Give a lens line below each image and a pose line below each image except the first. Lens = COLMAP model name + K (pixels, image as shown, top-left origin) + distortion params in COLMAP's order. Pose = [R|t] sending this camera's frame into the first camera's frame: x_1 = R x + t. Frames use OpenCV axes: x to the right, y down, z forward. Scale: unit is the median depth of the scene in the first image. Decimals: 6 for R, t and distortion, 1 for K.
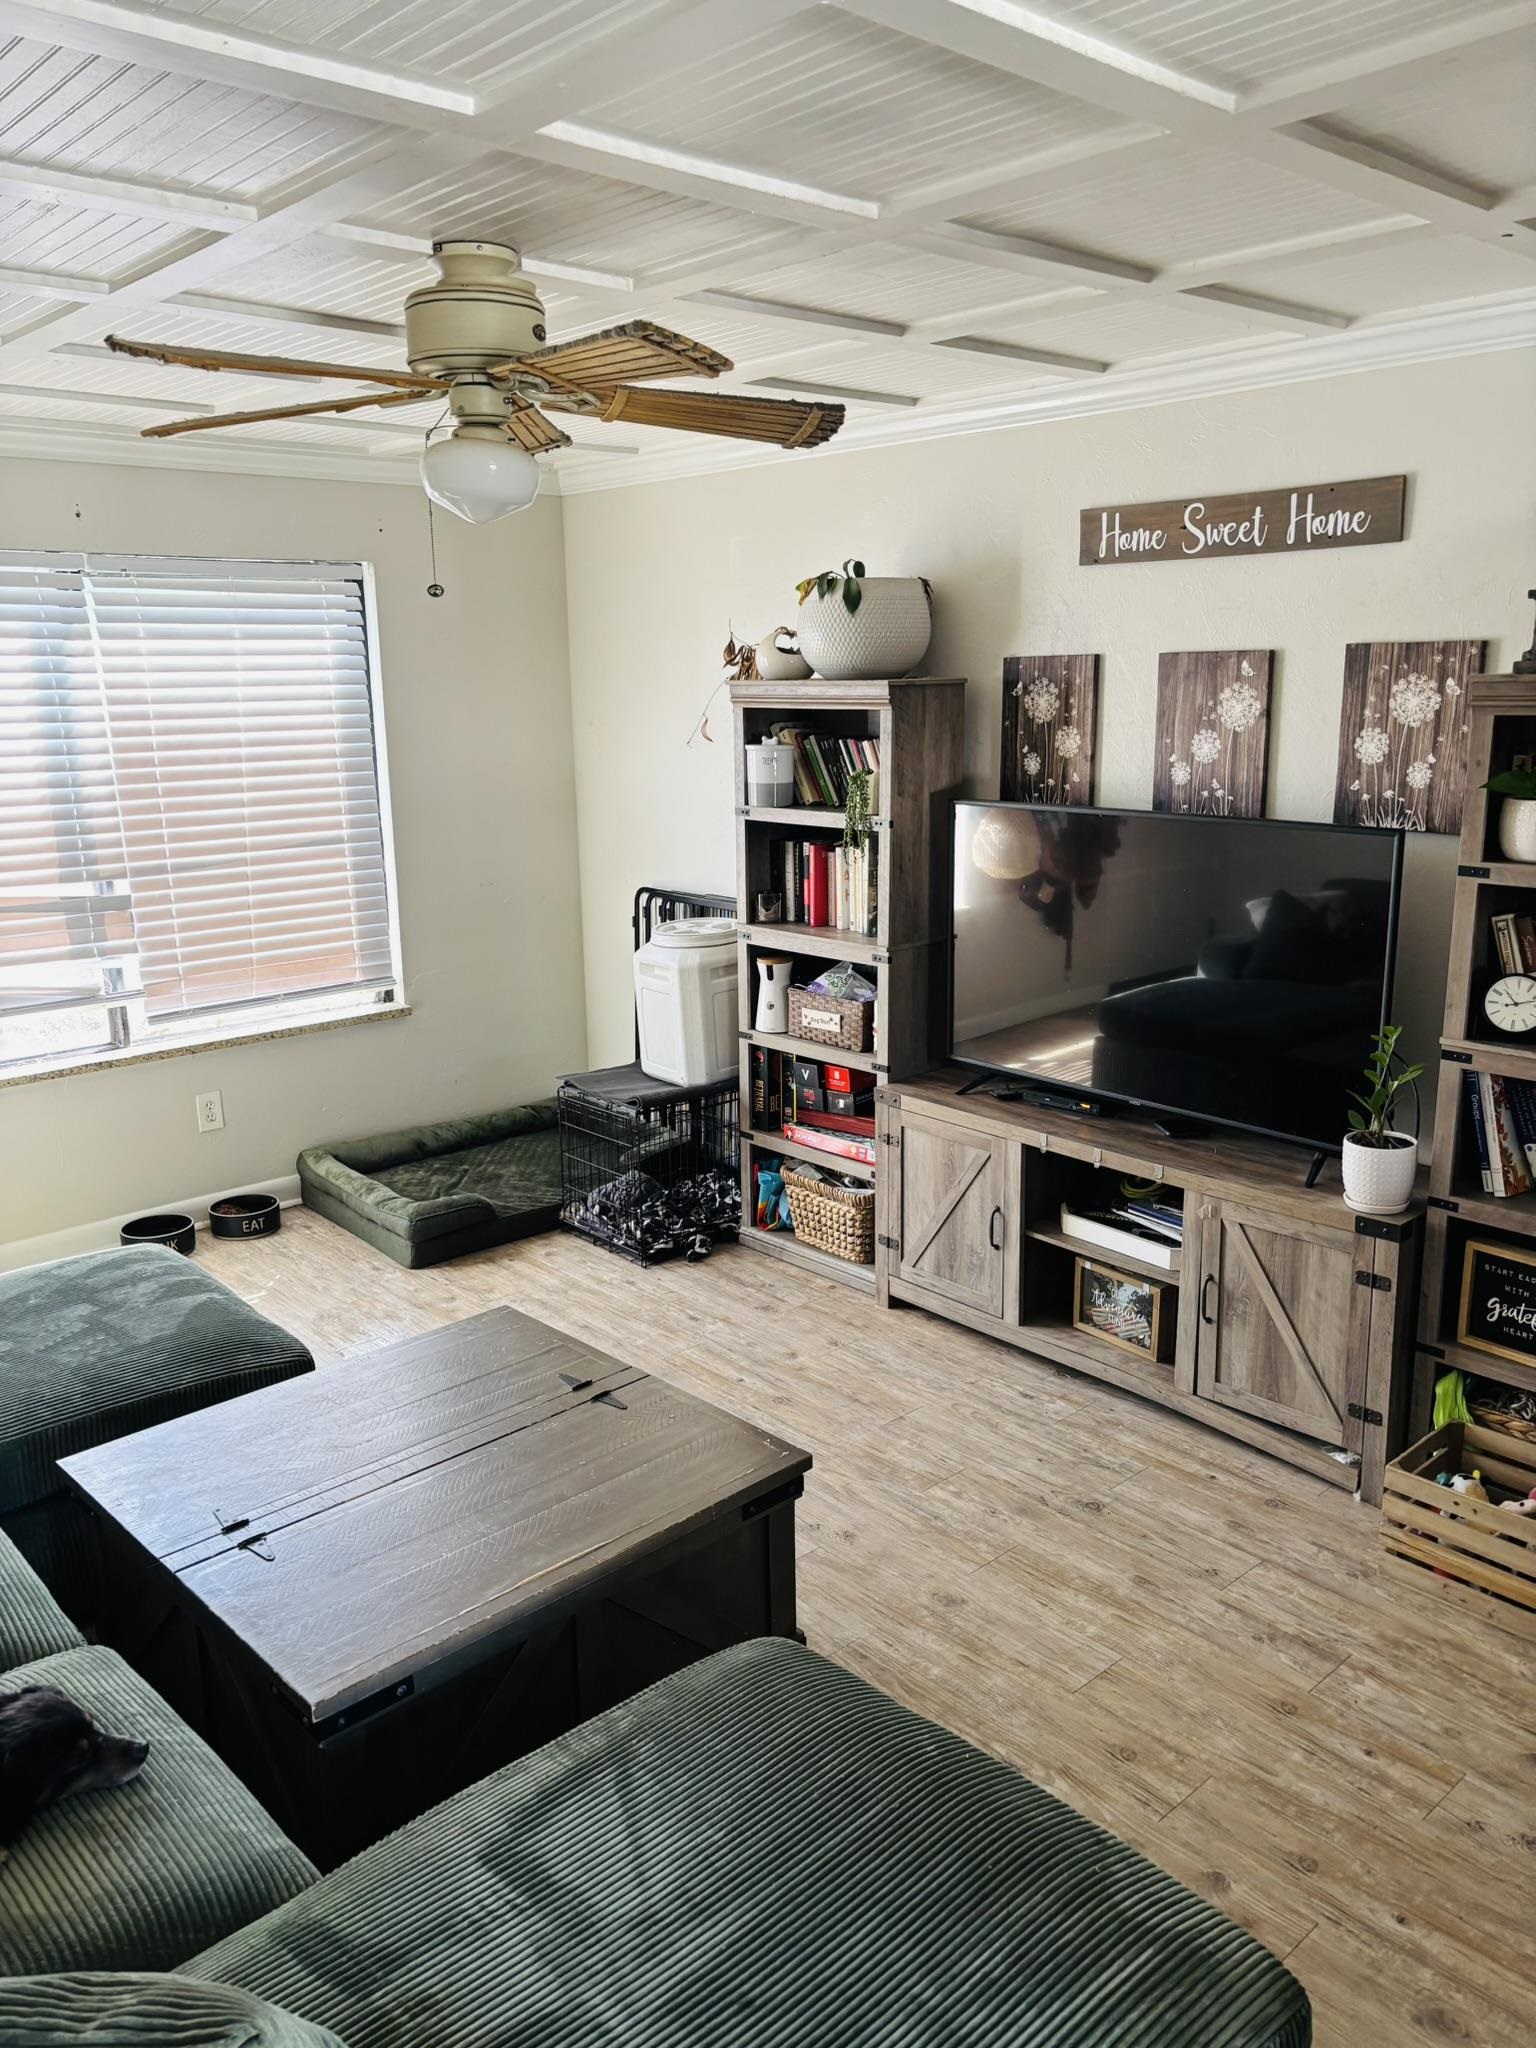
lens RADIAL K [[1539.8, 0, 772.0], [0, 1539.8, 1026.7], [0, 0, 1]] dist [0.035822, -0.041622]
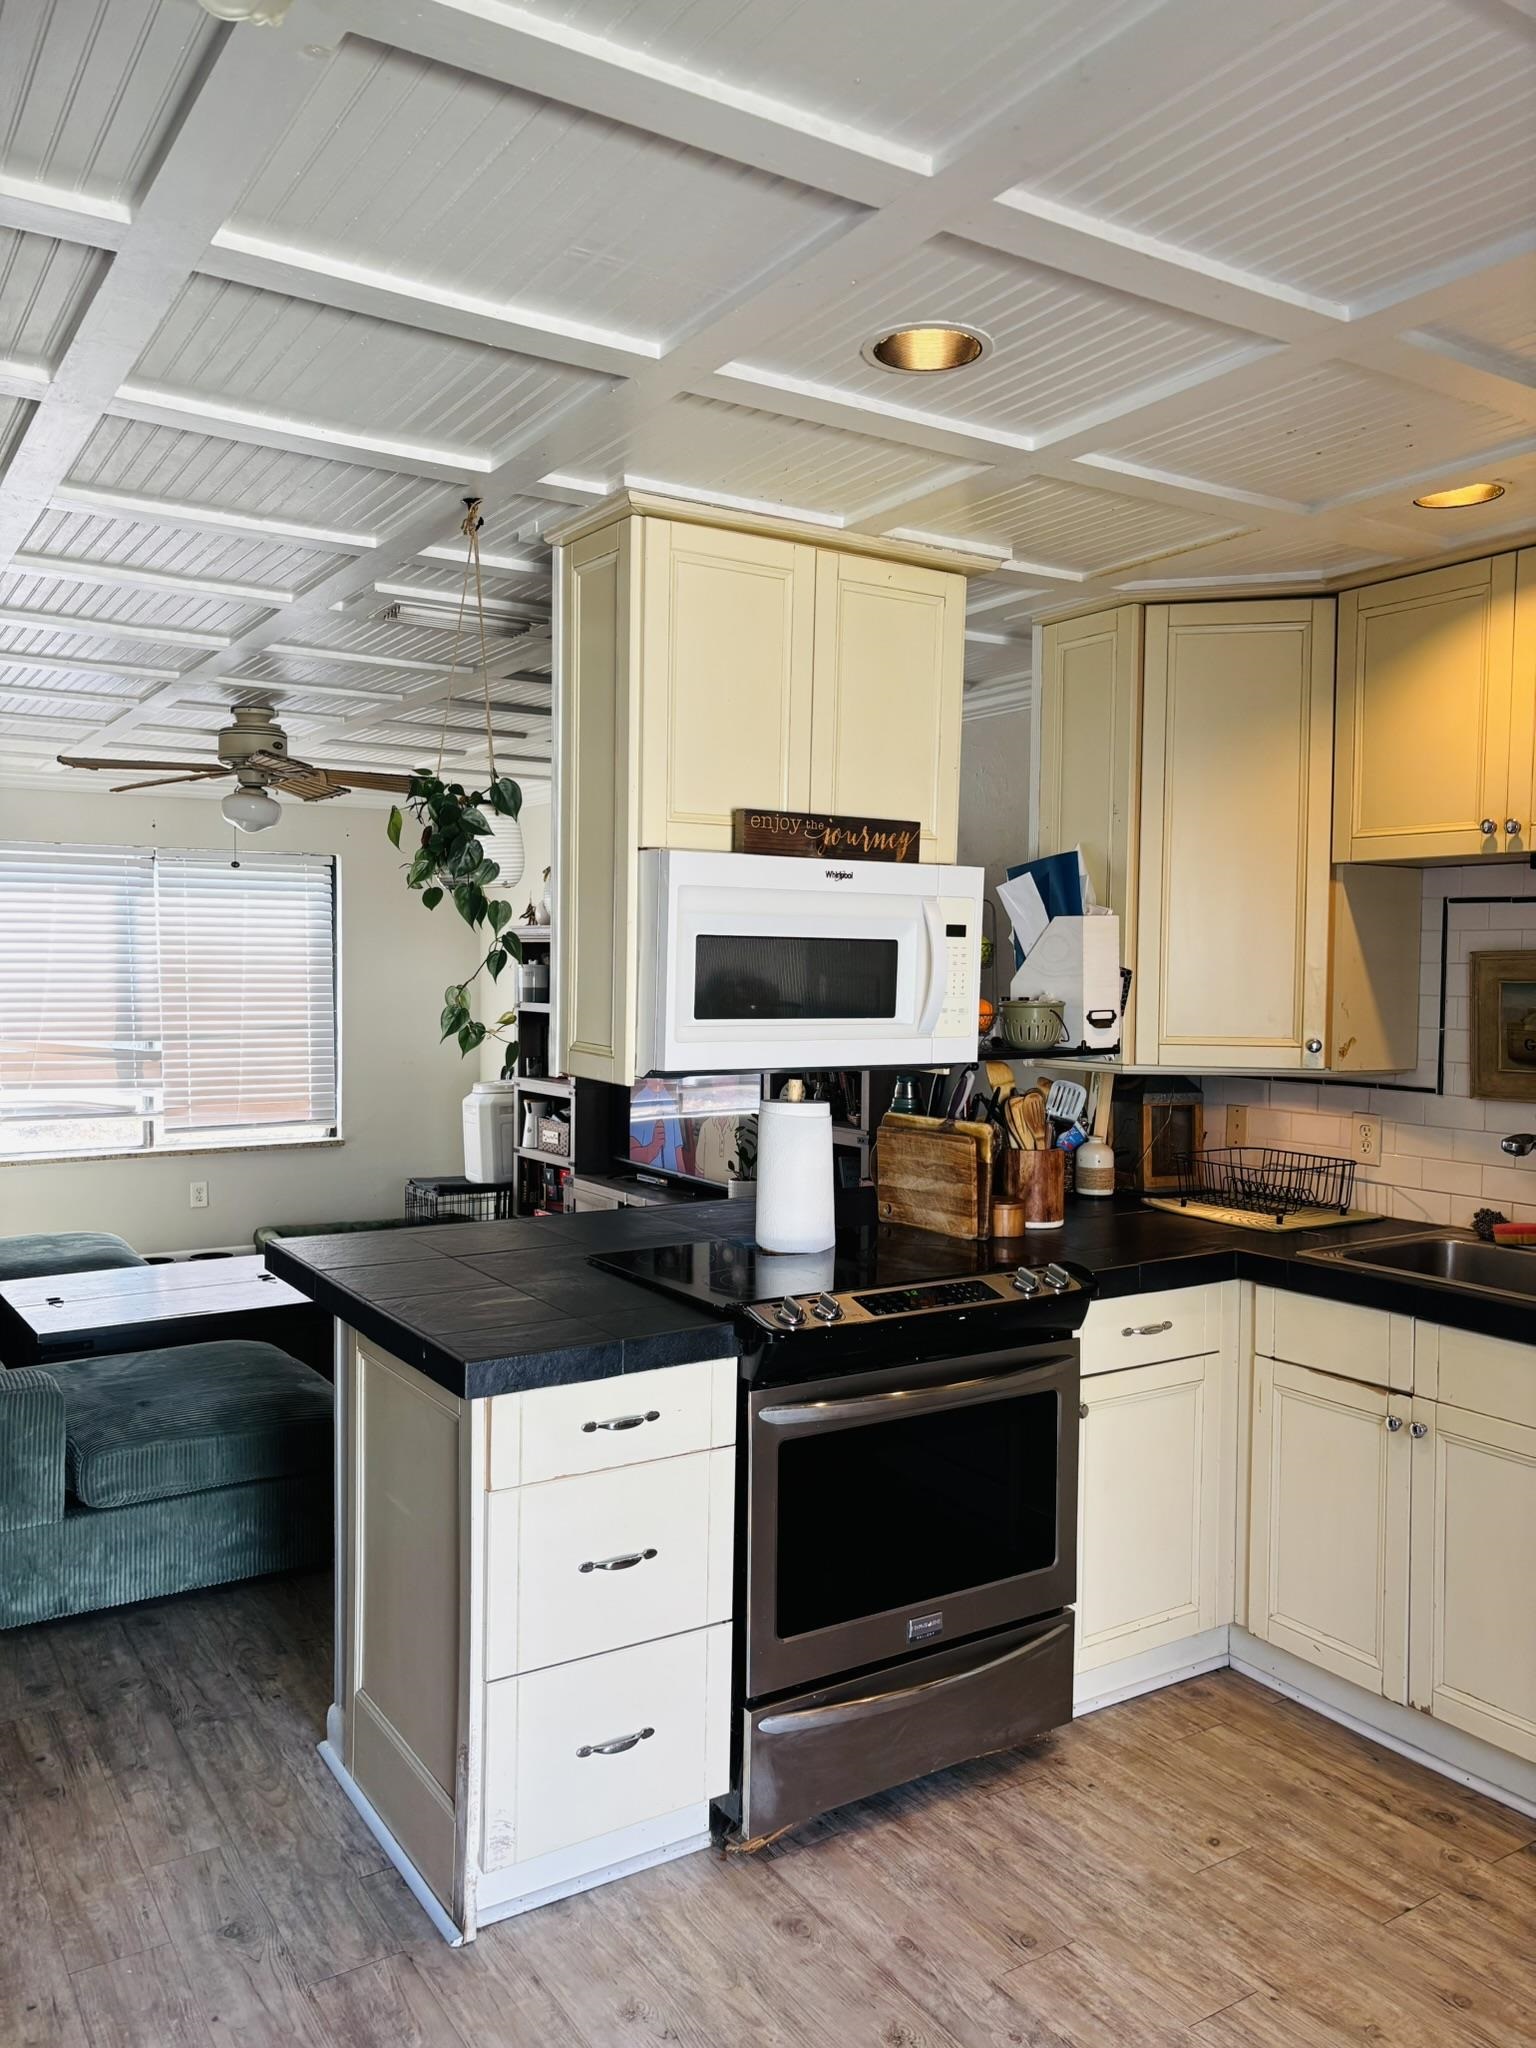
lens RADIAL K [[1539.8, 0, 760.2], [0, 1539.8, 1015.9], [0, 0, 1]] dist [0.035822, -0.041622]
pose [[0.986312, 0.023983, -0.163135, 0.470327], [-0.054909, 0.980669, -0.187810, 0.149771], [0.155477, 0.194197, 0.968563, -0.477935]]
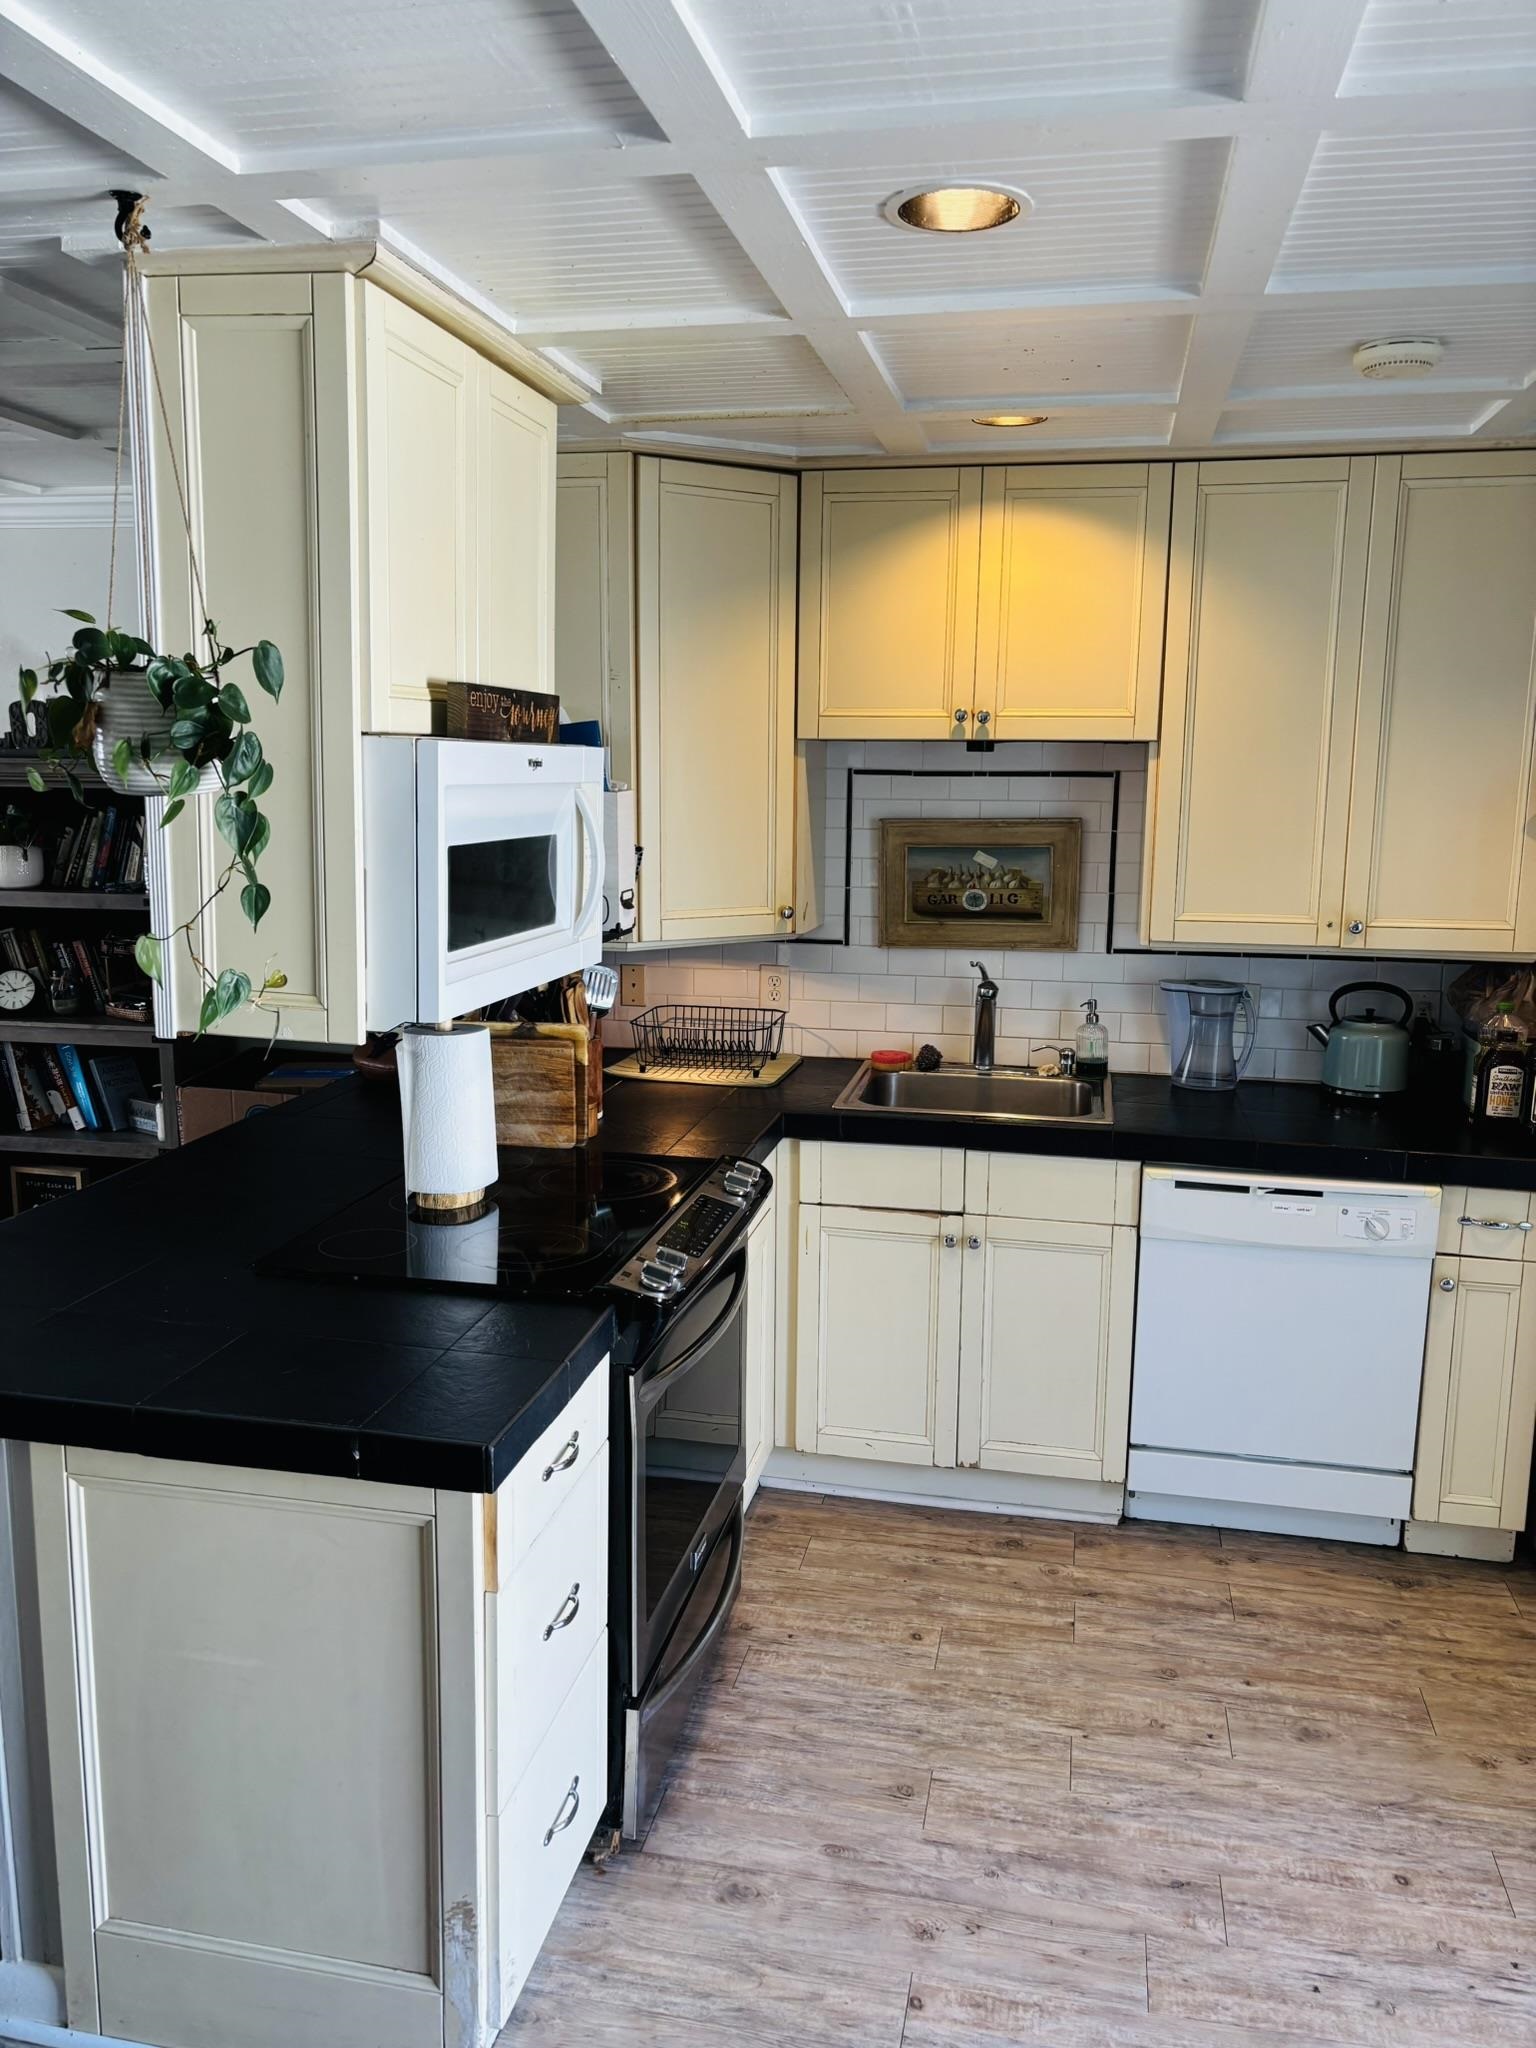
lens RADIAL K [[1539.8, 0, 778.5], [0, 1539.8, 1029.1], [0, 0, 1]] dist [0.035822, -0.041622]
pose [[0.806857, -0.084556, 0.584665, 0.140331], [0.118124, 0.992809, -0.019433, 0.084395], [-0.578817, 0.084743, 0.811042, -0.348100]]
